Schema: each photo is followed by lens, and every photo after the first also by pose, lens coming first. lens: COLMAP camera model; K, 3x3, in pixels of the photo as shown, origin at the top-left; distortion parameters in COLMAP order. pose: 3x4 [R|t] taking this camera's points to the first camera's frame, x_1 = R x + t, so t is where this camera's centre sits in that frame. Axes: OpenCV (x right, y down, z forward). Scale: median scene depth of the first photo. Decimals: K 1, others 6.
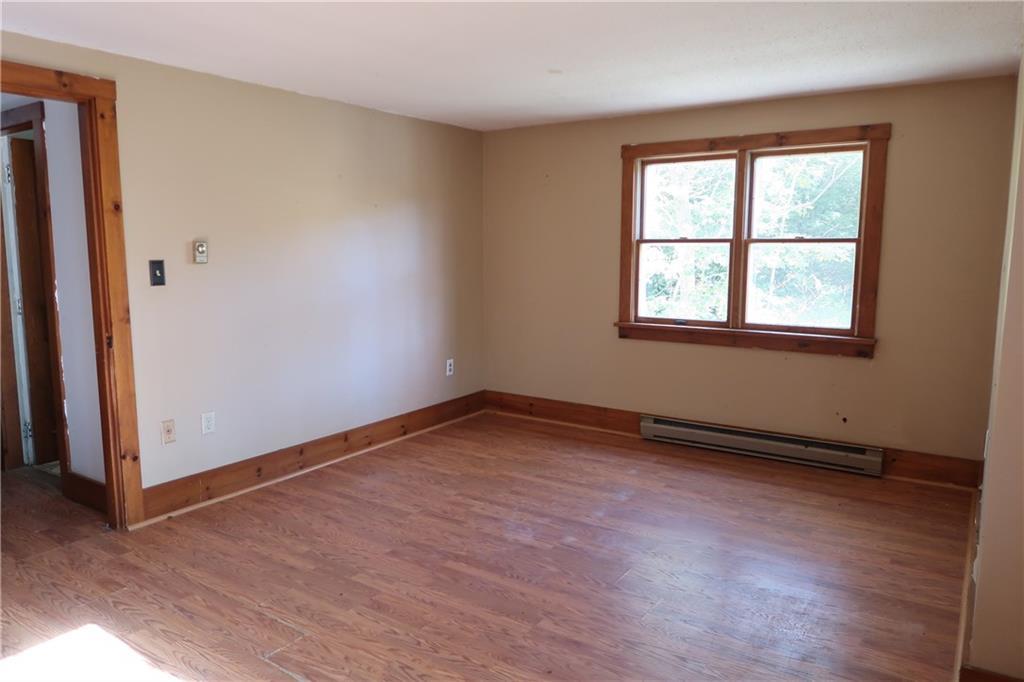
lens RADIAL K [[705.5, 0, 512.0], [0, 705.5, 341.0], [0, 0, 1]] dist [0.000977, -0.000314]
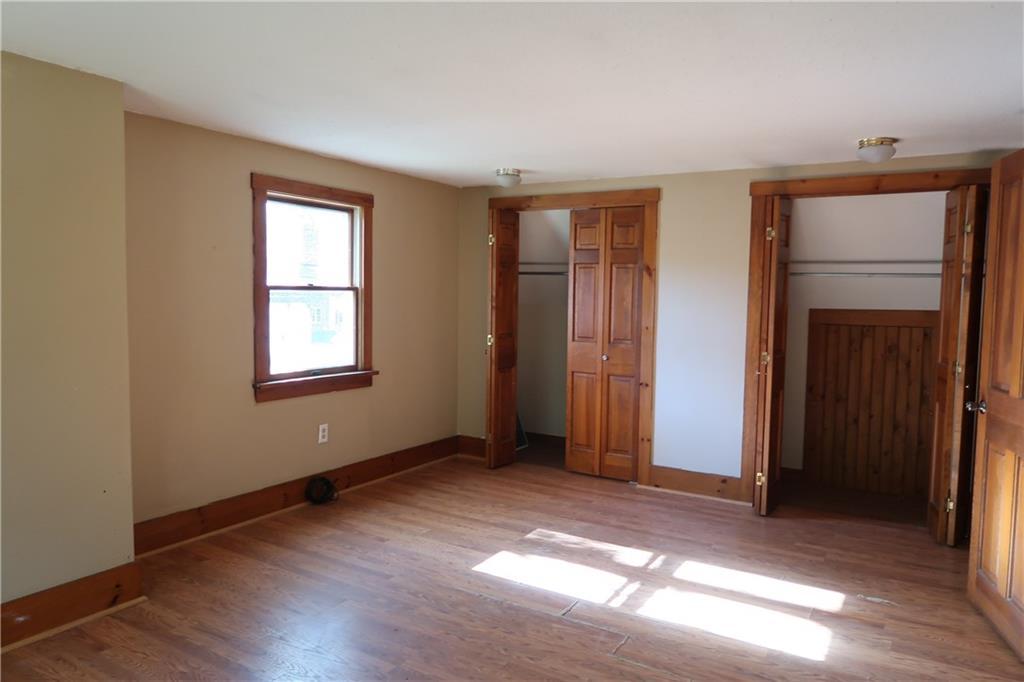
lens RADIAL K [[705.5, 0, 512.0], [0, 705.5, 341.0], [0, 0, 1]] dist [0.000977, -0.000314]
pose [[-0.998238, -0.019088, -0.056181, -0.068901], [-0.030176, 0.978569, 0.203696, -0.279682], [0.051089, 0.205033, -0.977421, 1.974761]]
